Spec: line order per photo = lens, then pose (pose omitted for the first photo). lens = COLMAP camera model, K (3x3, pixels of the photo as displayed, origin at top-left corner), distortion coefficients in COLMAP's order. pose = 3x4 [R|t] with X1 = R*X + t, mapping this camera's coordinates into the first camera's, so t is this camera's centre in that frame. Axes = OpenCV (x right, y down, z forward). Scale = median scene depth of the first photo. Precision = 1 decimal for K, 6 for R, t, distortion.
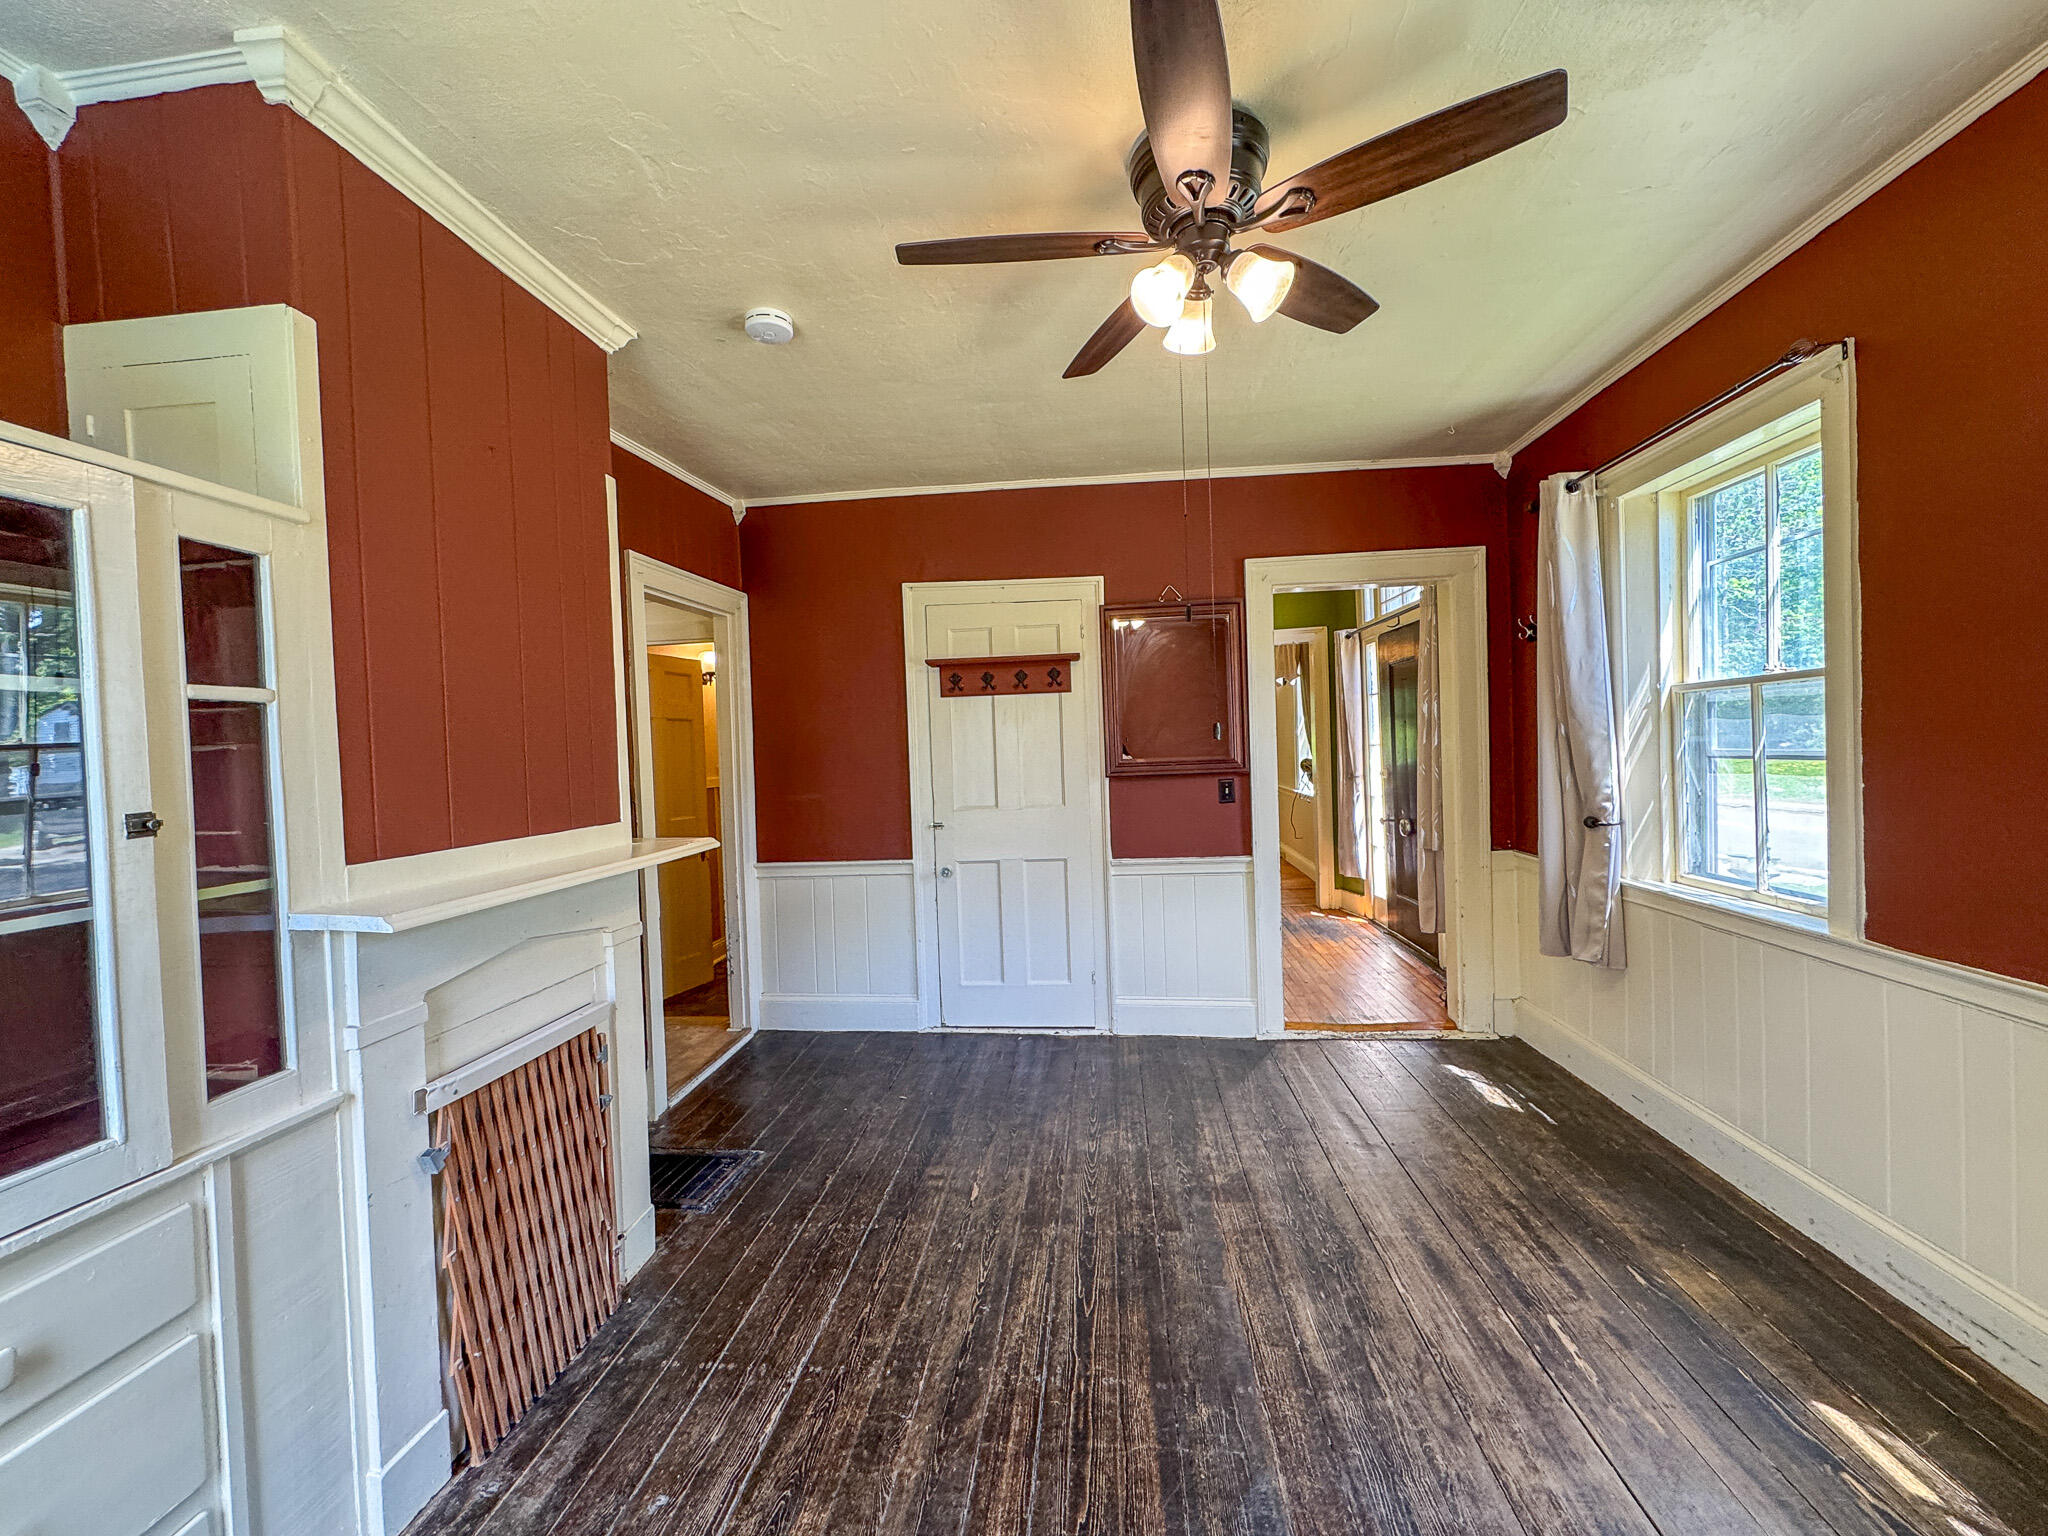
lens RADIAL K [[842.6, 0, 1024.0], [0, 842.6, 768.0], [0, 0, 1]] dist [-0.000102, 0.000159]
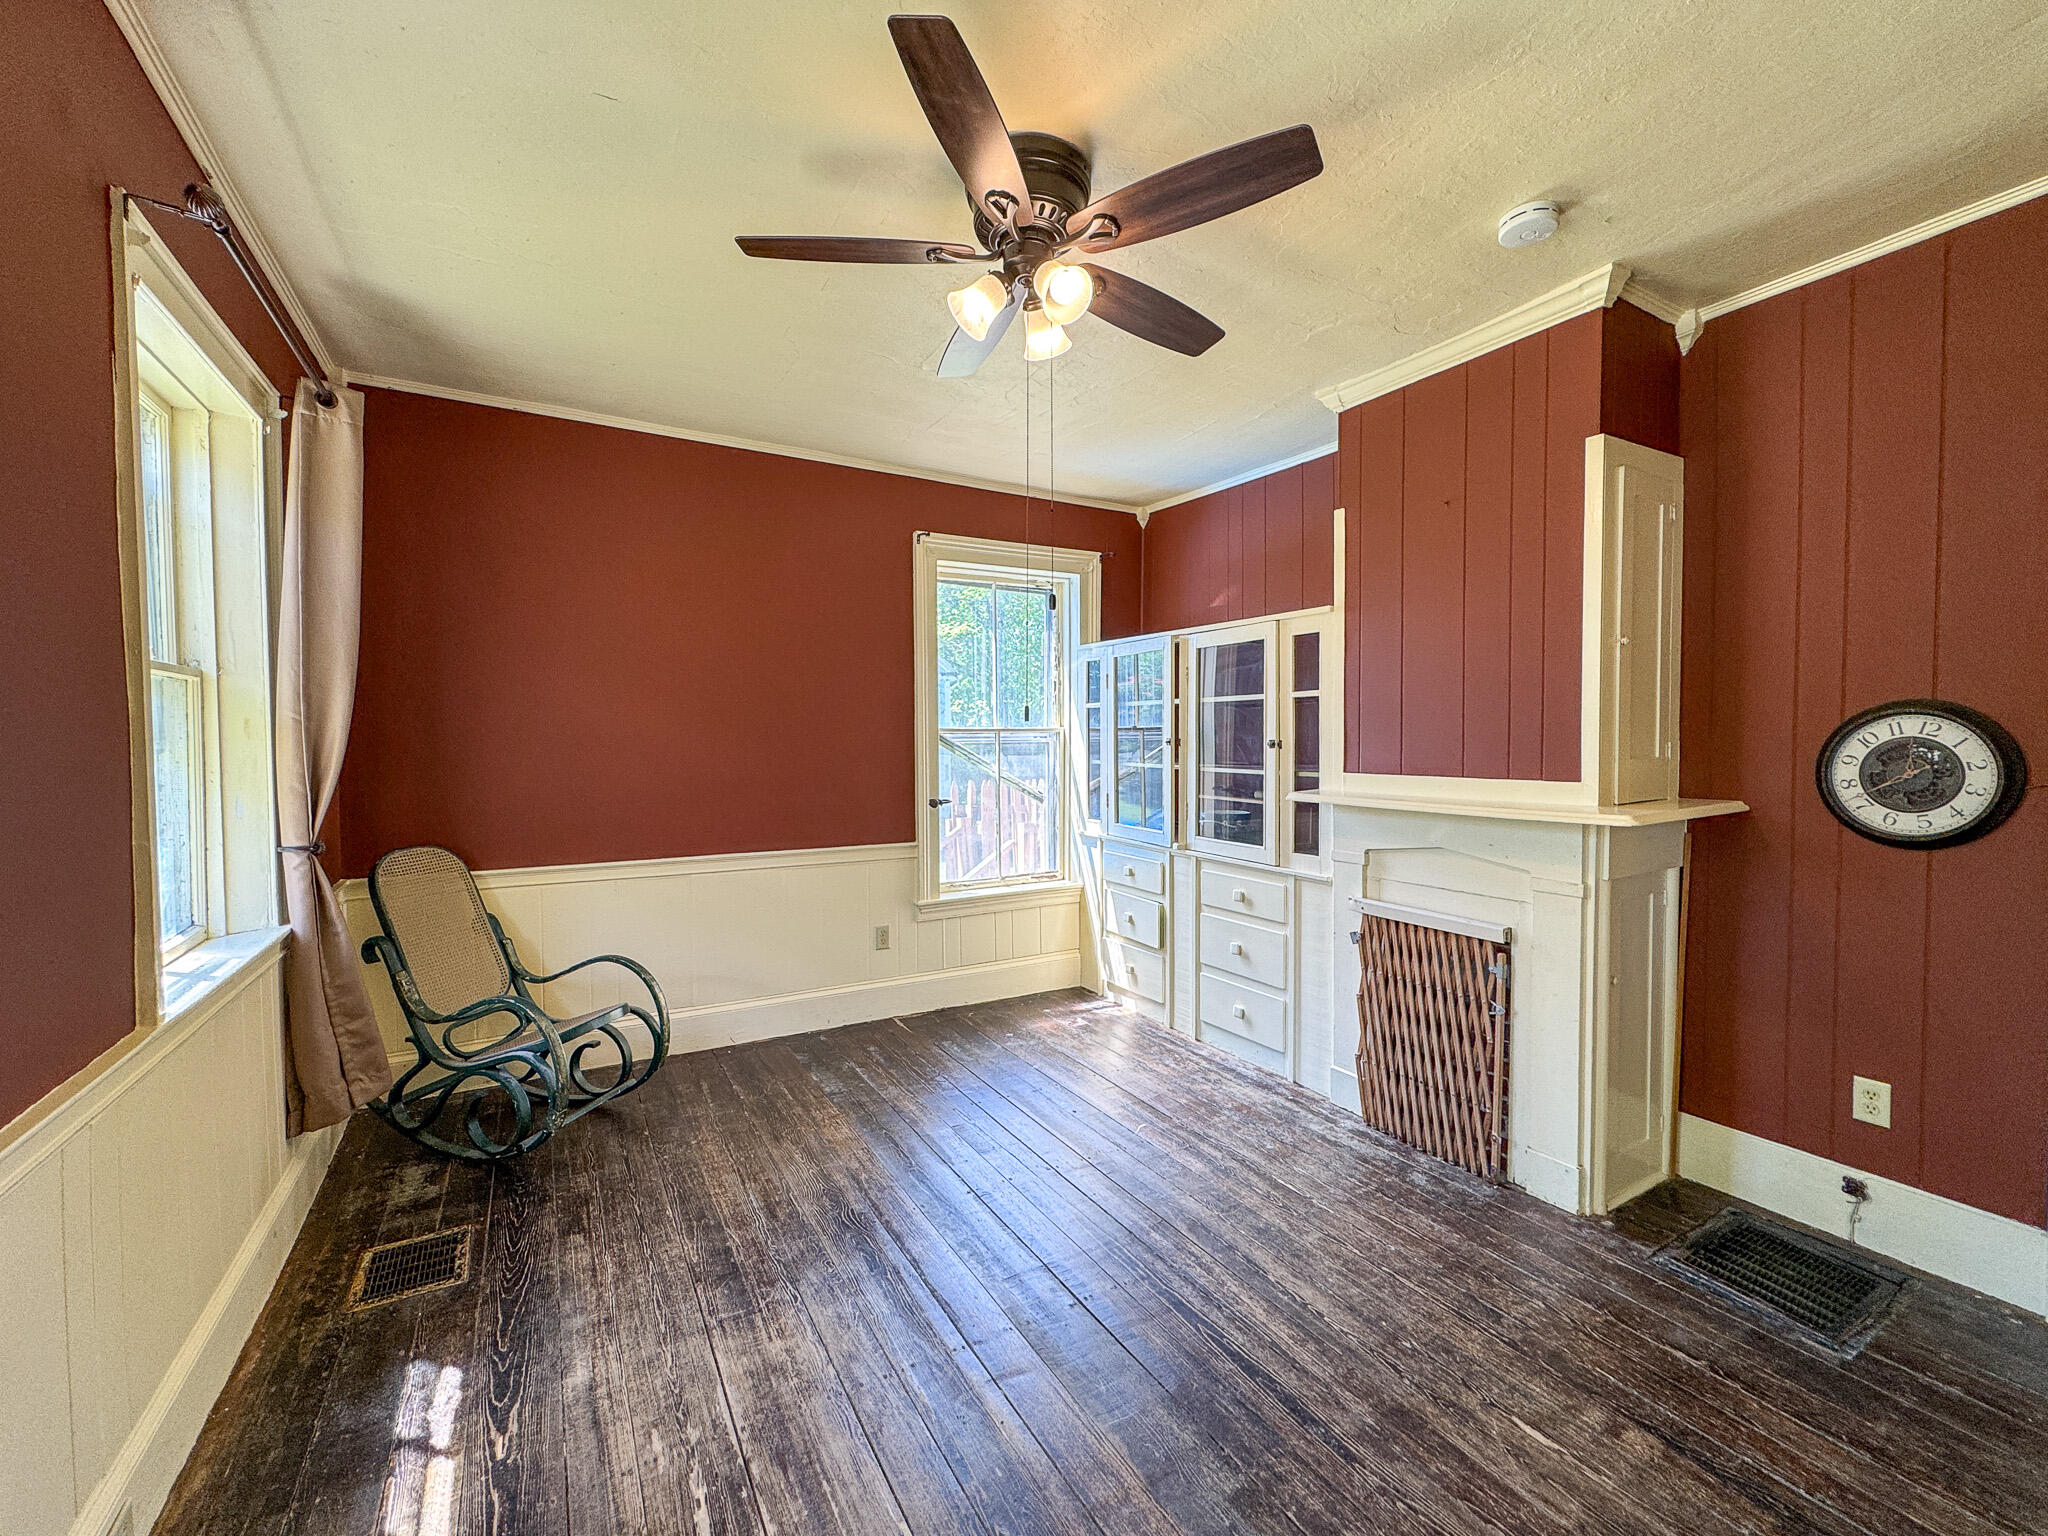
lens RADIAL K [[842.6, 0, 1024.0], [0, 842.6, 768.0], [0, 0, 1]] dist [-0.000102, 0.000159]
pose [[-0.810857, 0.066484, -0.581455, 0.985848], [0.022765, 0.996358, 0.082177, -0.079799], [0.584801, 0.053397, -0.809417, 2.141667]]
